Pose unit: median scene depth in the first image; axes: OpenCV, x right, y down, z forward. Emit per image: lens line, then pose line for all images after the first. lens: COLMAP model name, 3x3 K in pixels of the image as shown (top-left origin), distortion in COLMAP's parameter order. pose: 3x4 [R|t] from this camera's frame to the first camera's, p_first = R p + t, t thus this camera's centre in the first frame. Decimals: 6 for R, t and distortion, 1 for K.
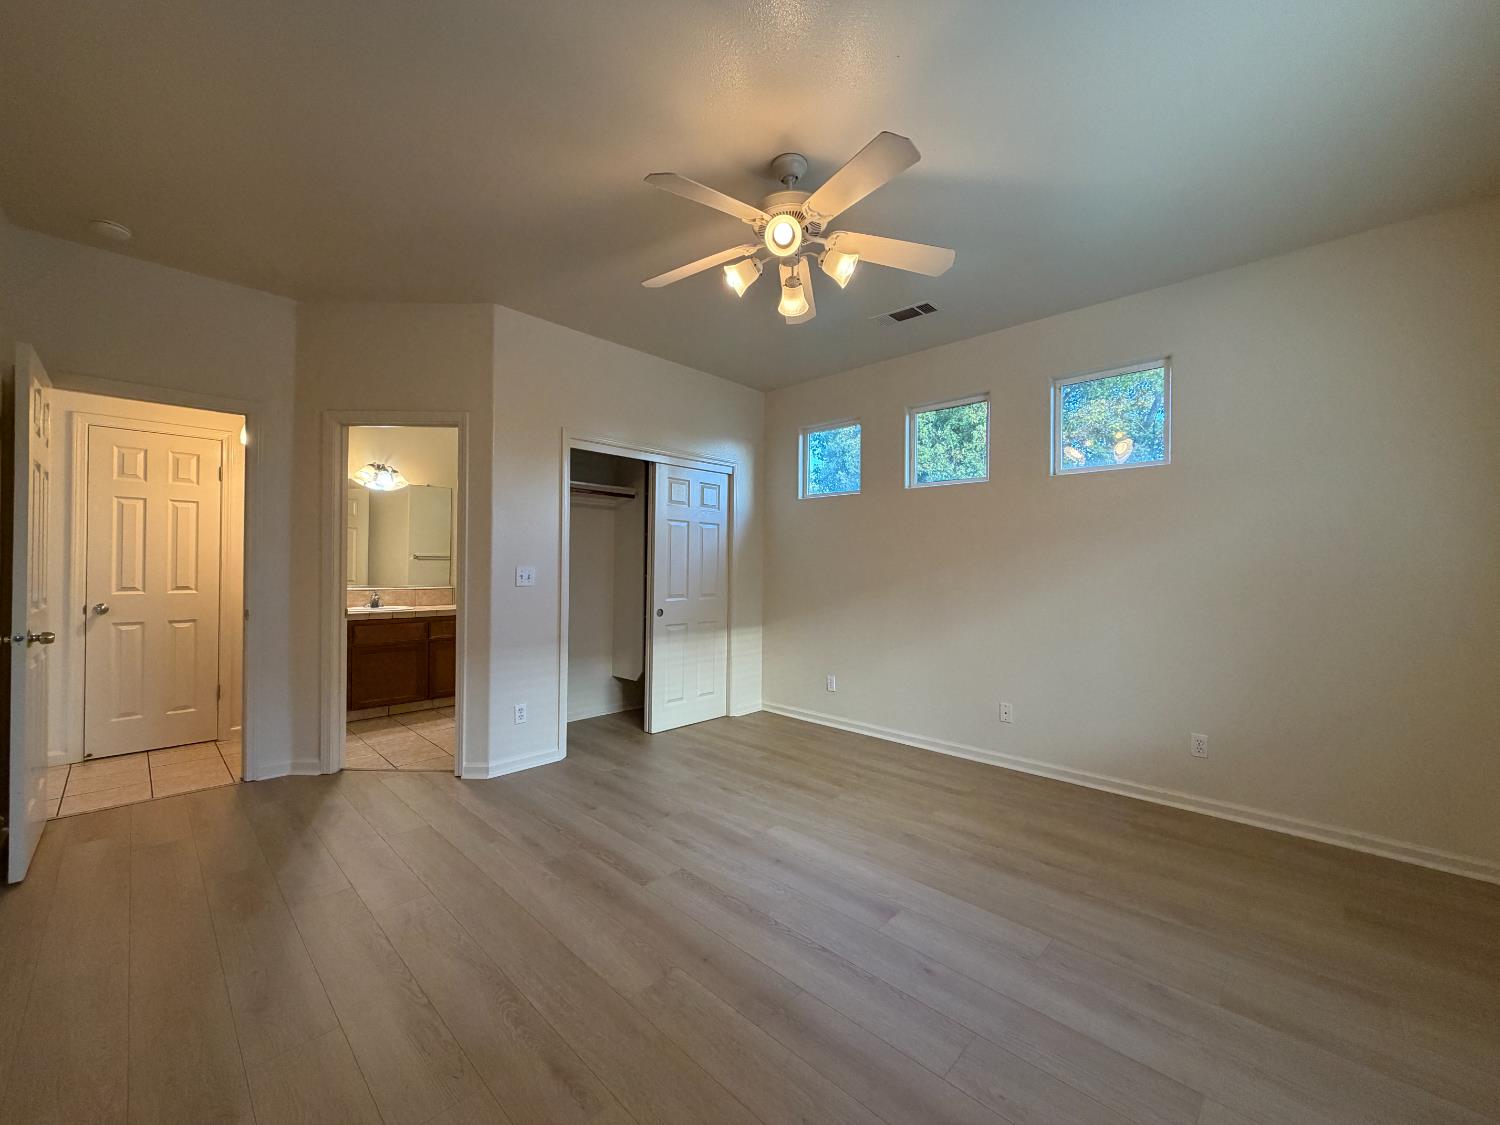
lens RADIAL K [[597.2, 0, 748.4], [0, 597.2, 564.4], [0, 0, 1]] dist [0.003248, 0.000429]
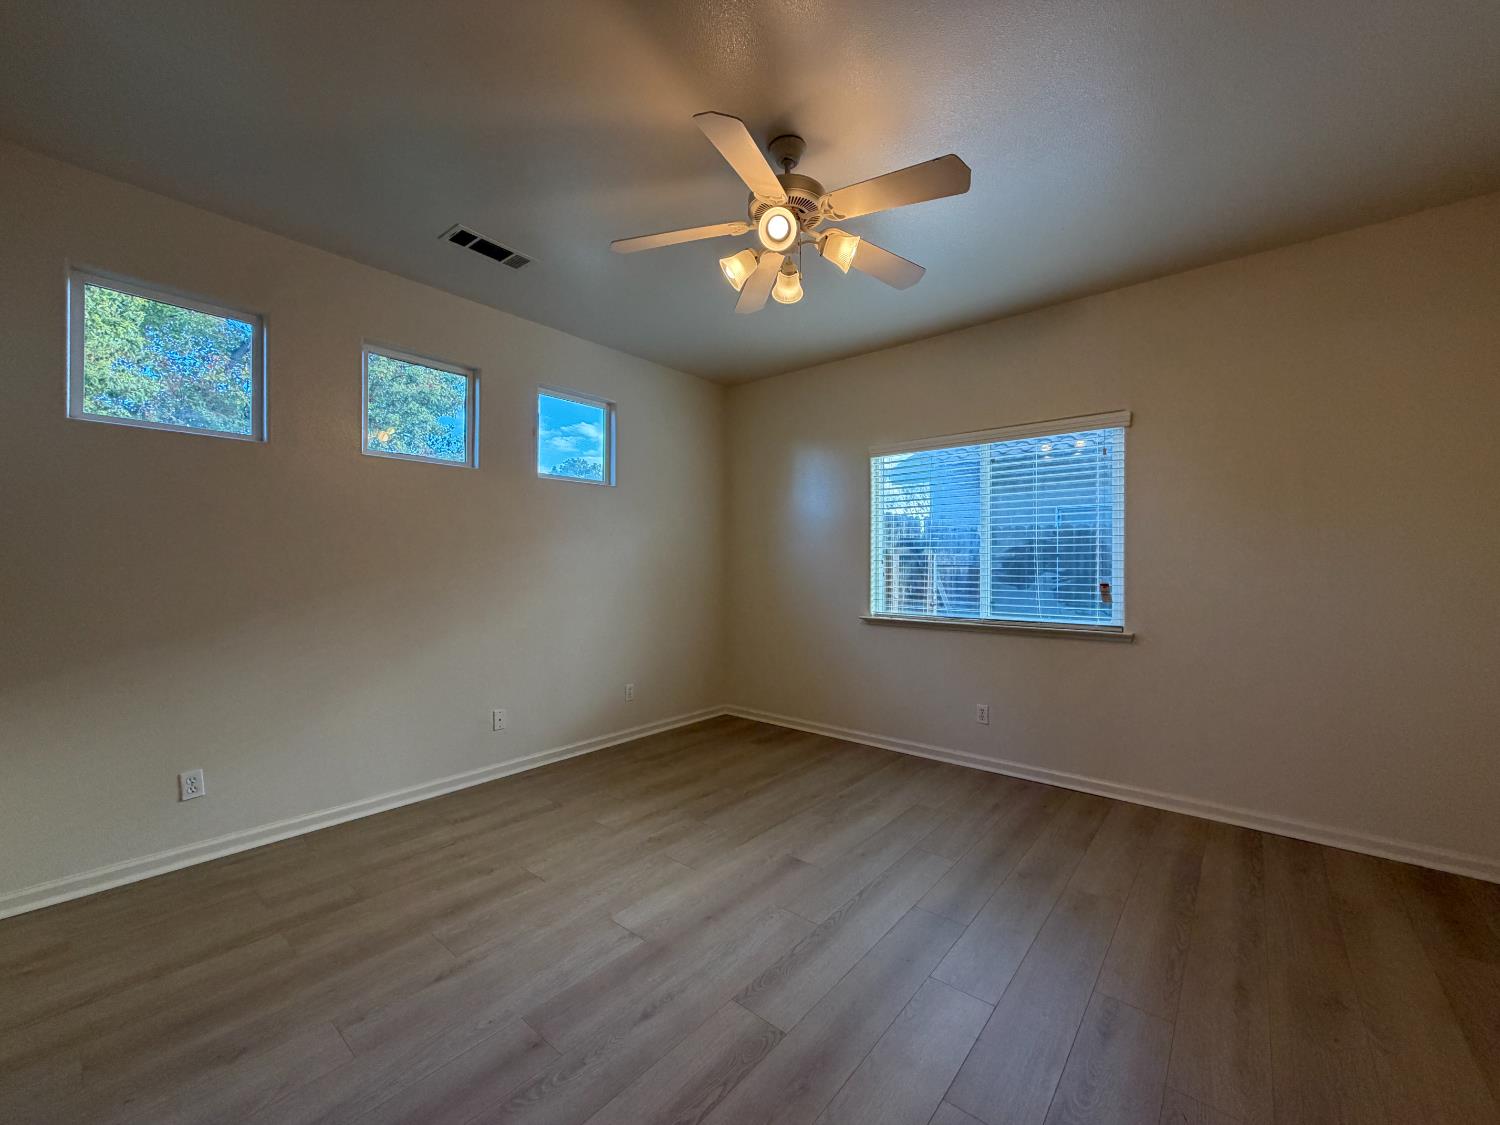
lens RADIAL K [[597.2, 0, 748.4], [0, 597.2, 564.4], [0, 0, 1]] dist [0.003248, 0.000429]
pose [[-0.076432, -0.002261, 0.997072, -0.698358], [-0.009215, 0.999956, 0.001561, 0.000528], [-0.997032, -0.009069, -0.076449, 0.899870]]
